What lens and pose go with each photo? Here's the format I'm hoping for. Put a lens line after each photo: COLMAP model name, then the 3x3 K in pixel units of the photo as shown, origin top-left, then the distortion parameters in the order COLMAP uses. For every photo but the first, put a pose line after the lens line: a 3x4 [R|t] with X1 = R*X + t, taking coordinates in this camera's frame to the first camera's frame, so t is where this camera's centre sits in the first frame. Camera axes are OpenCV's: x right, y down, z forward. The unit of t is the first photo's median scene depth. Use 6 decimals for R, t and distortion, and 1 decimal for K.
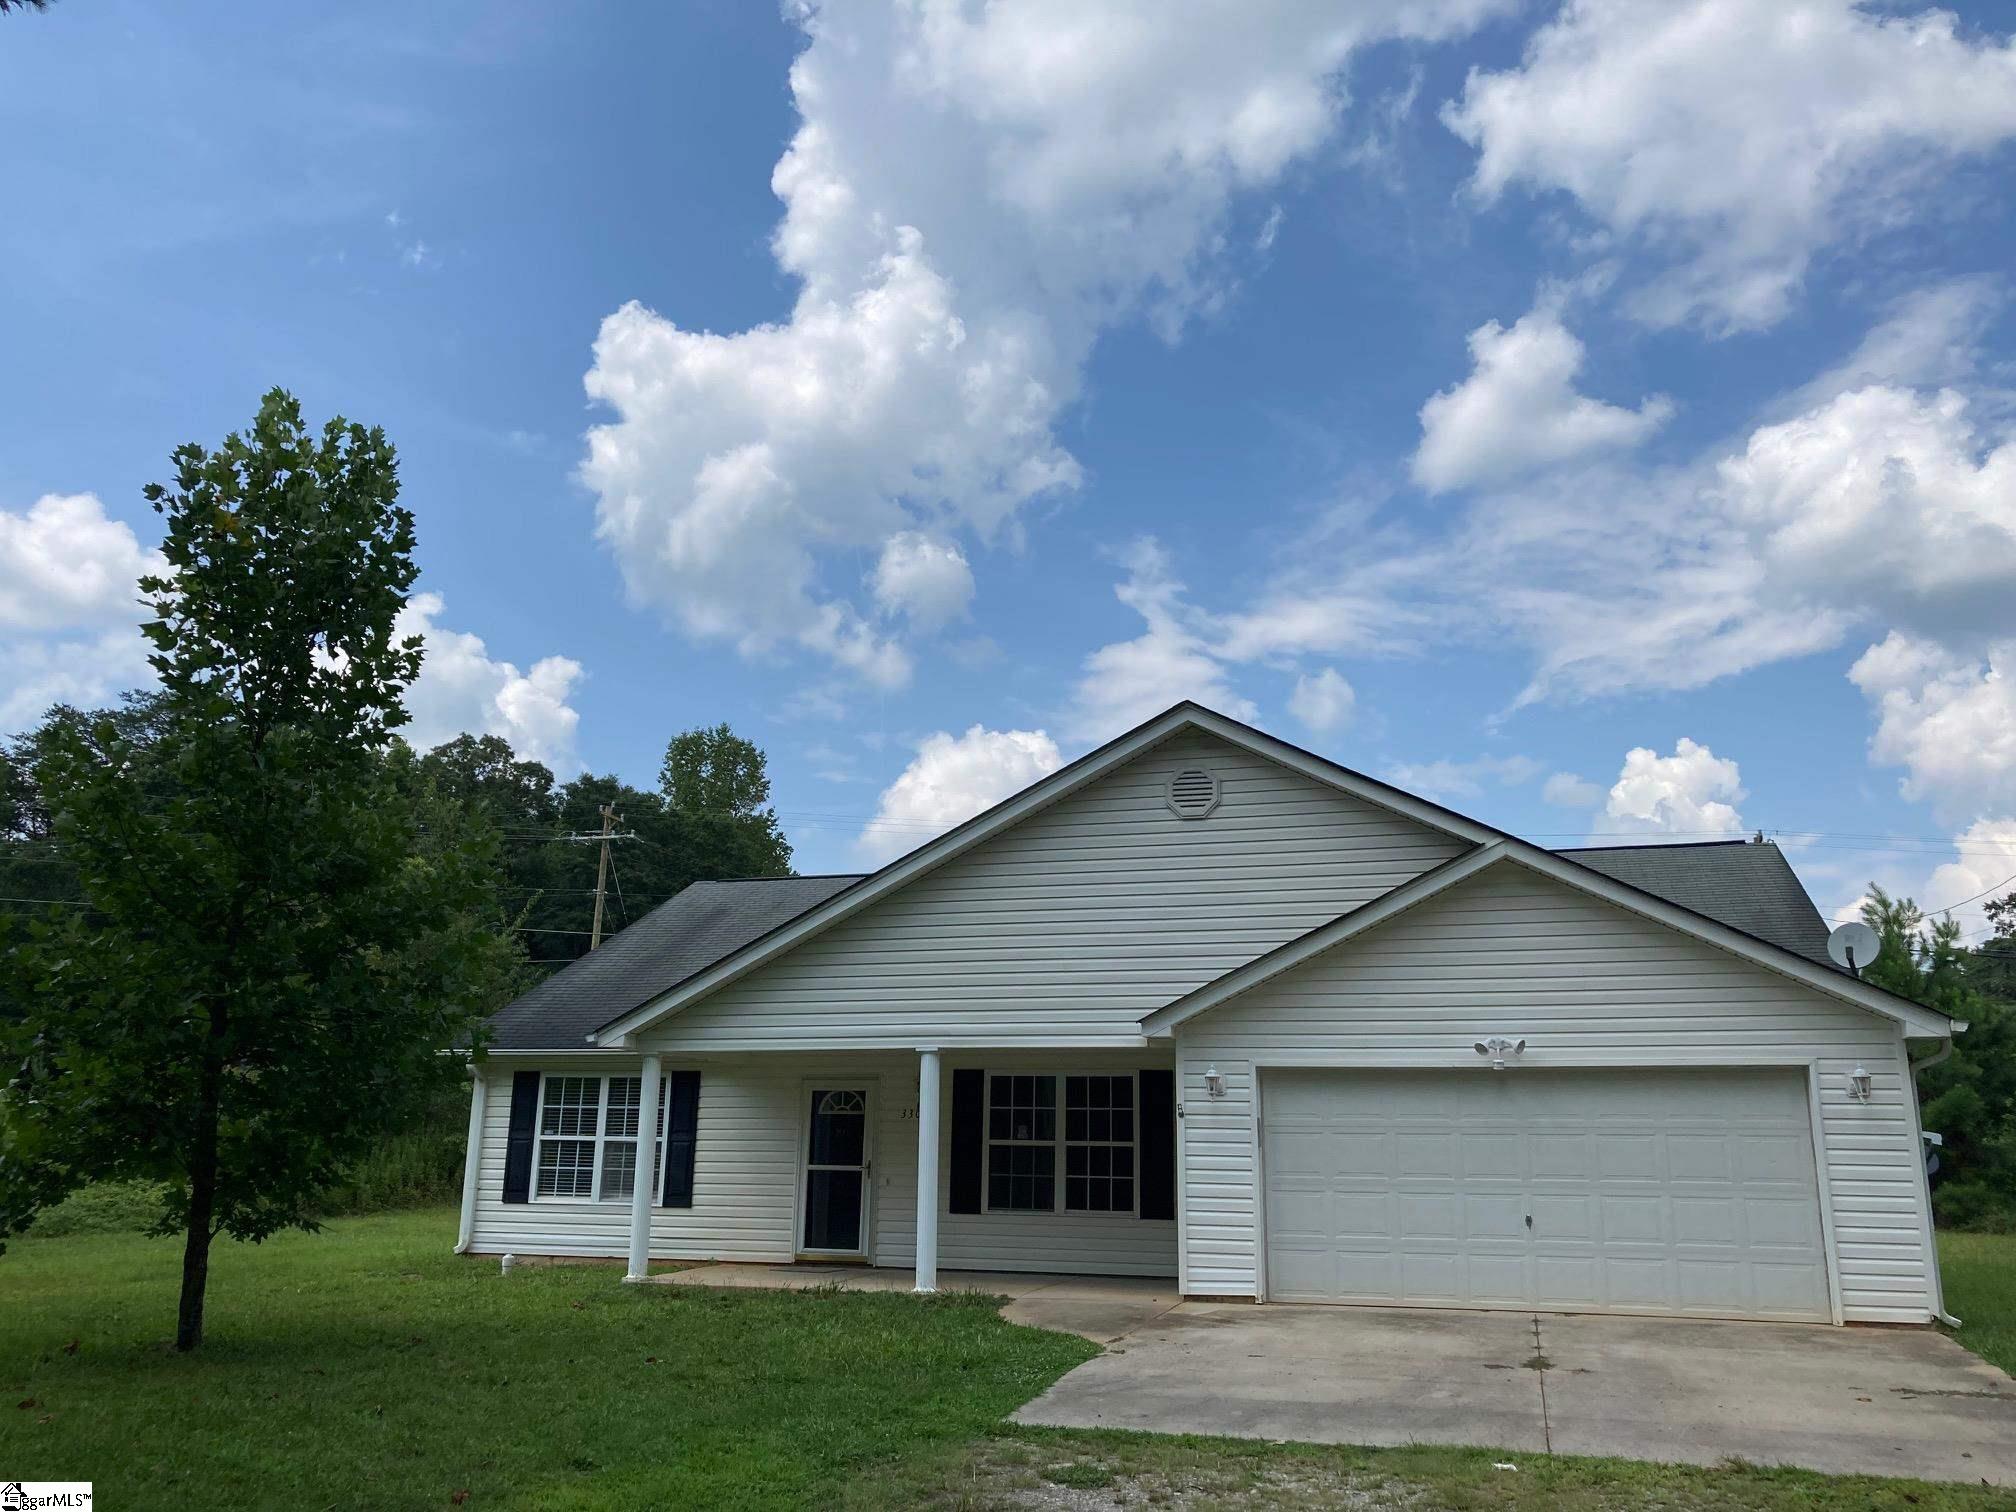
lens RADIAL K [[1641.1, 0, 1008.0], [0, 1641.1, 756.0], [0, 0, 1]] dist [-0.020160, -0.005319]
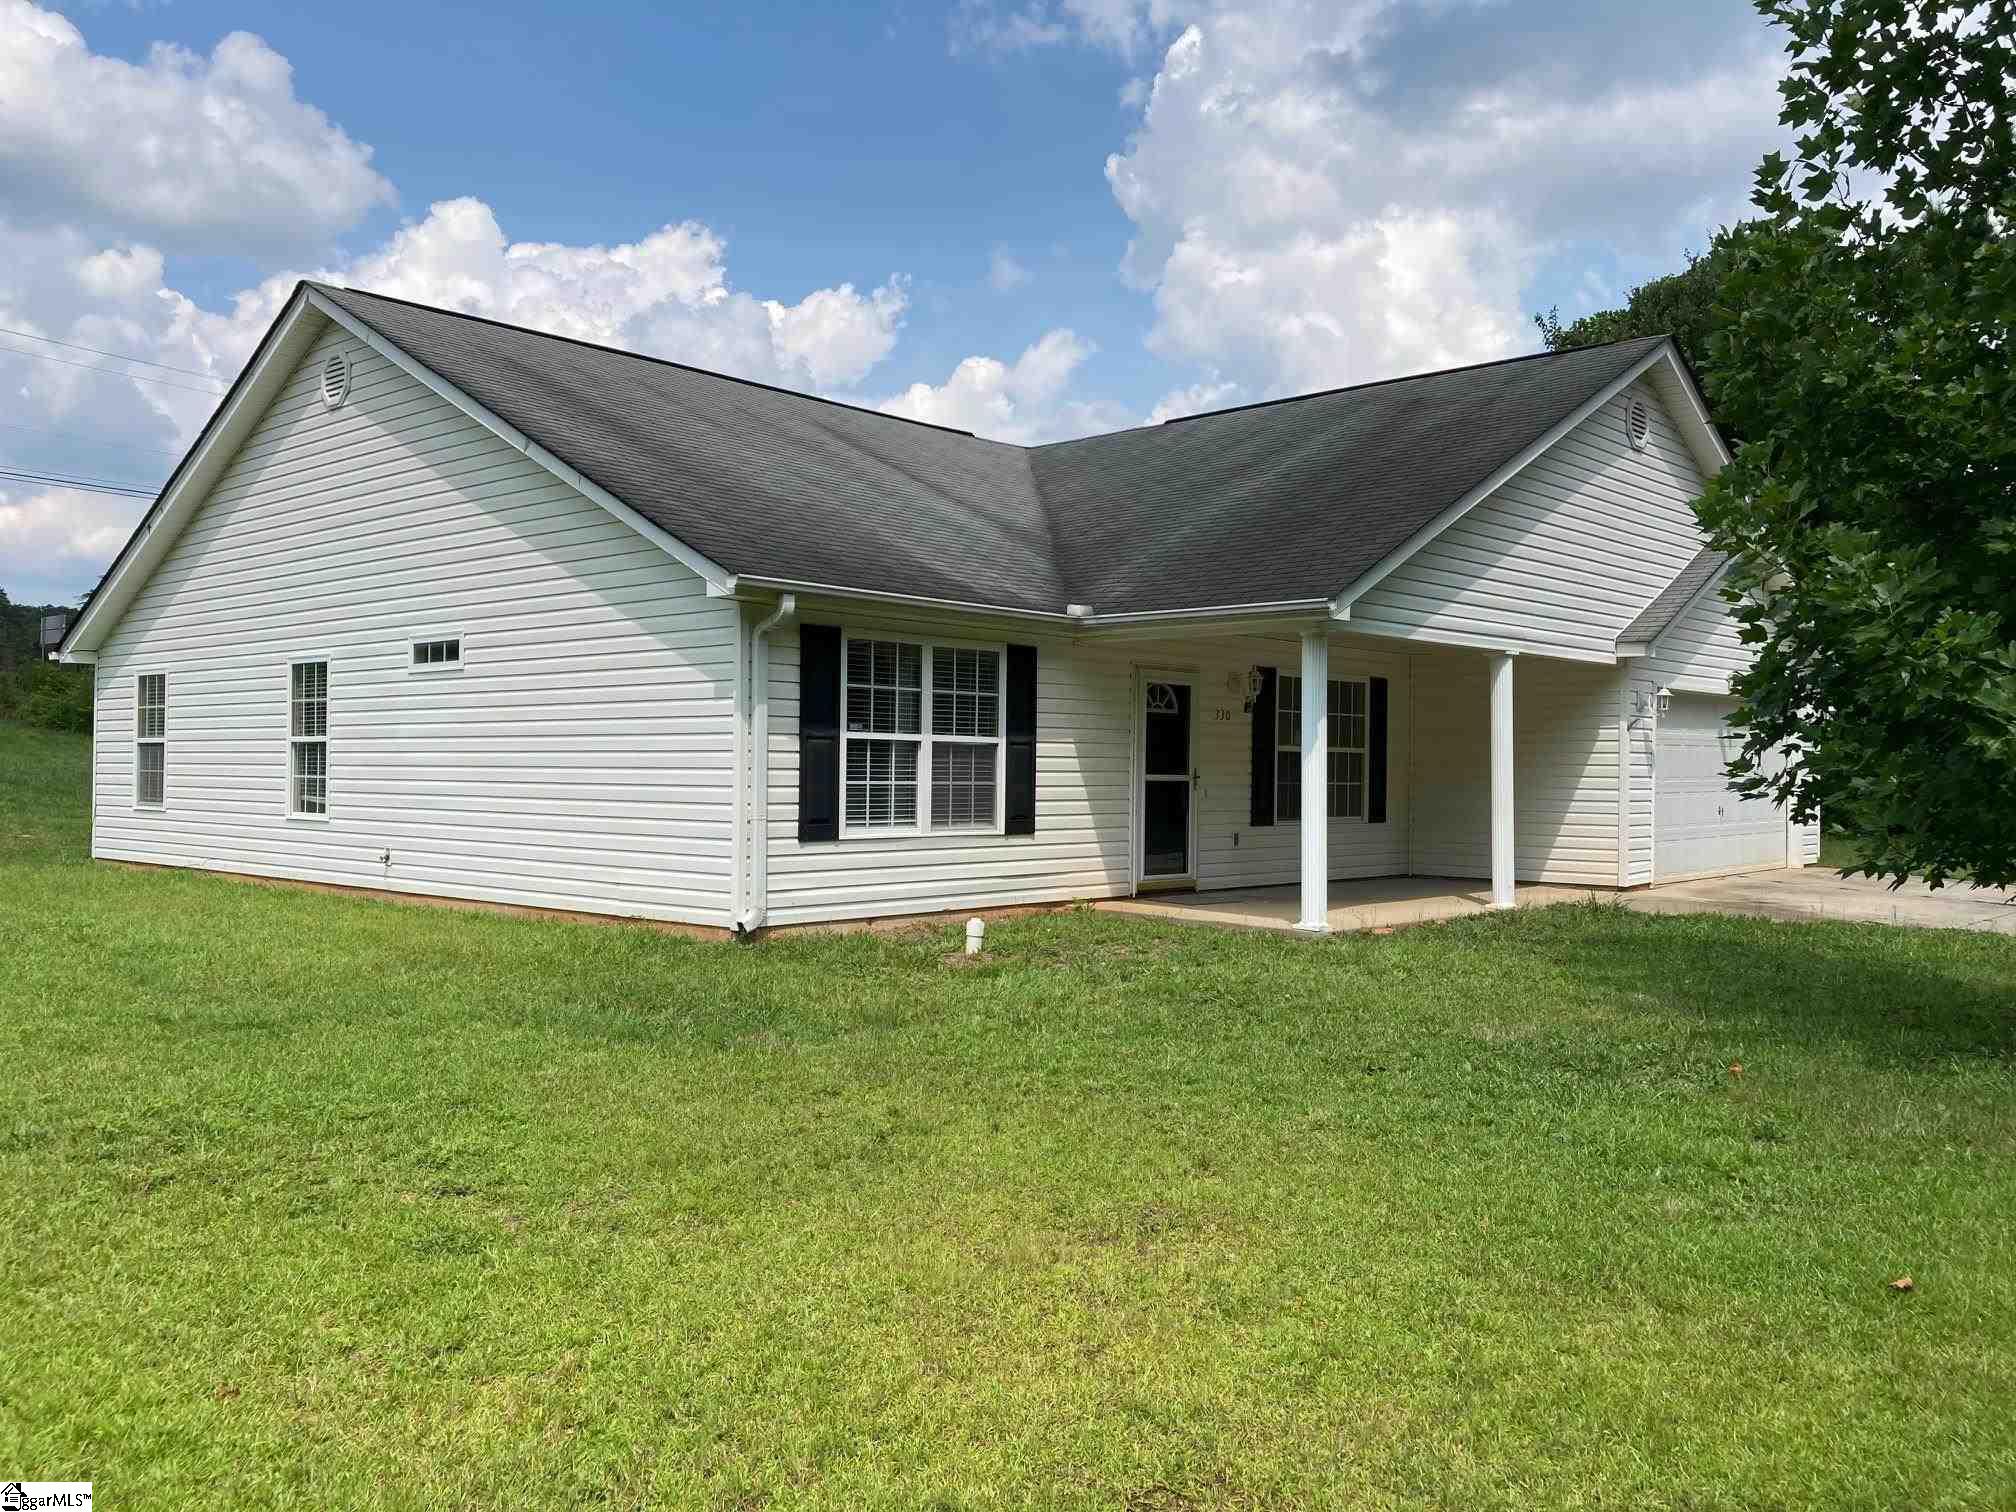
lens RADIAL K [[1641.1, 0, 1008.0], [0, 1641.1, 756.0], [0, 0, 1]] dist [-0.020160, -0.005319]
pose [[0.425371, -0.000269, 0.905019, -0.847072], [-0.220707, 0.969777, 0.104024, 0.169755], [-0.877695, -0.243993, 0.412455, 0.718735]]
